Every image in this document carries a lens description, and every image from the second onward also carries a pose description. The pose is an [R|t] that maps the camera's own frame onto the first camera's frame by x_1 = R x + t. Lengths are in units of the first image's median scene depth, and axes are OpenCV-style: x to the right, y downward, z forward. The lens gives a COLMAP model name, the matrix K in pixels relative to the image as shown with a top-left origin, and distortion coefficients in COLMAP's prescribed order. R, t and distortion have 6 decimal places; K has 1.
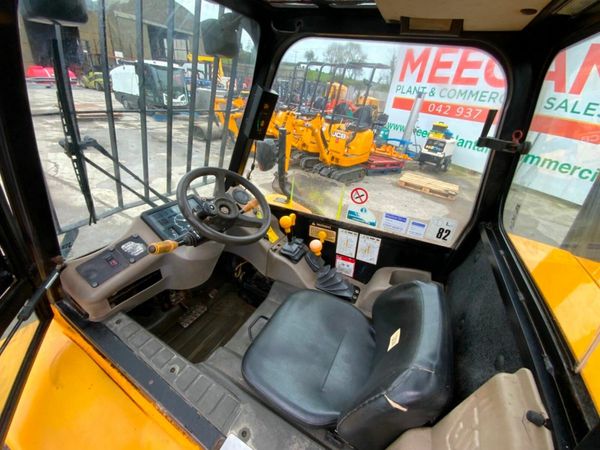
lens RADIAL K [[242.5, 0, 298.3], [0, 242.5, 223.4], [0, 0, 1]] dist [-0.003845, -0.002268]
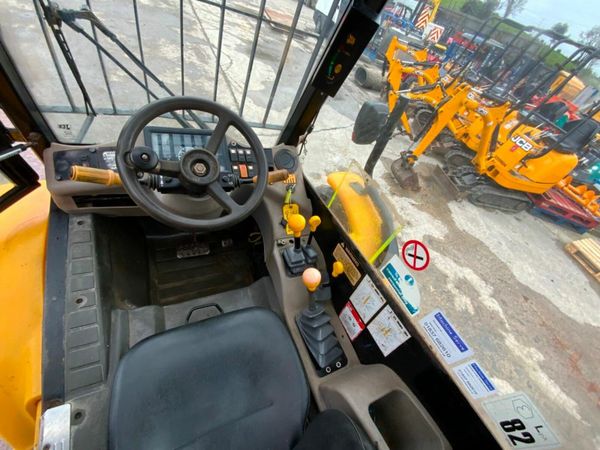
lens RADIAL K [[242.5, 0, 299.4], [0, 242.5, 222.8], [0, 0, 1]] dist [-0.003845, -0.002268]
pose [[0.768932, 0.535349, -0.349491, 0.030901], [-0.472651, 0.844118, 0.253113, -0.029358], [0.430515, -0.029440, 0.902103, 0.059949]]
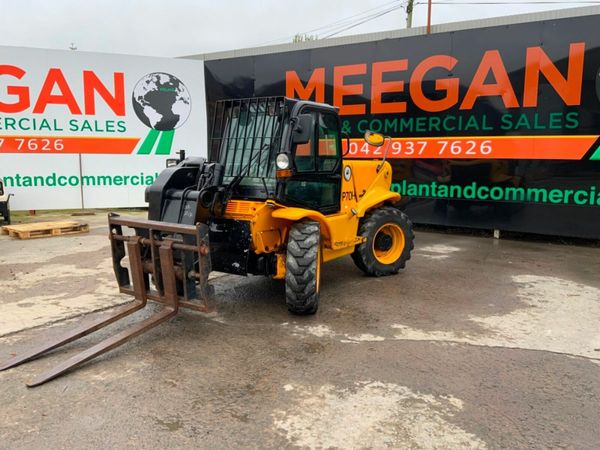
lens RADIAL K [[496.4, 0, 299.5], [0, 496.4, 228.0], [0, 0, 1]] dist [0.071031, -0.137401]
pose [[0.098639, -0.250170, 0.963164, -0.791454], [0.491490, 0.853842, 0.171440, -0.032022], [-0.865279, 0.456475, 0.207178, -0.030626]]
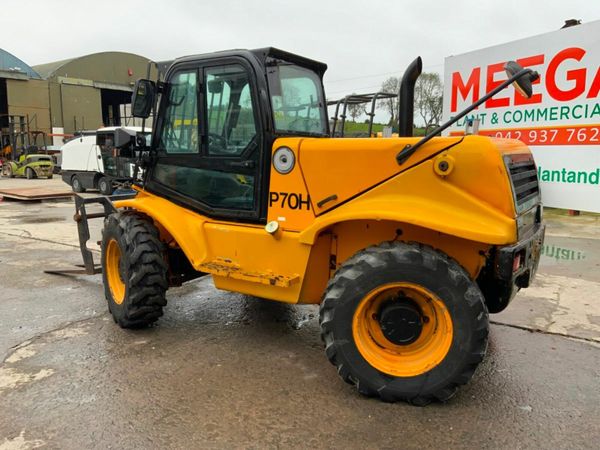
lens RADIAL K [[496.4, 0, 298.6], [0, 496.4, 224.8], [0, 0, 1]] dist [0.071031, -0.137401]
pose [[0.990684, -0.096041, -0.096544, 0.111530], [0.054230, 0.928548, -0.367230, 0.310066], [0.124915, 0.358573, 0.925106, -0.391143]]
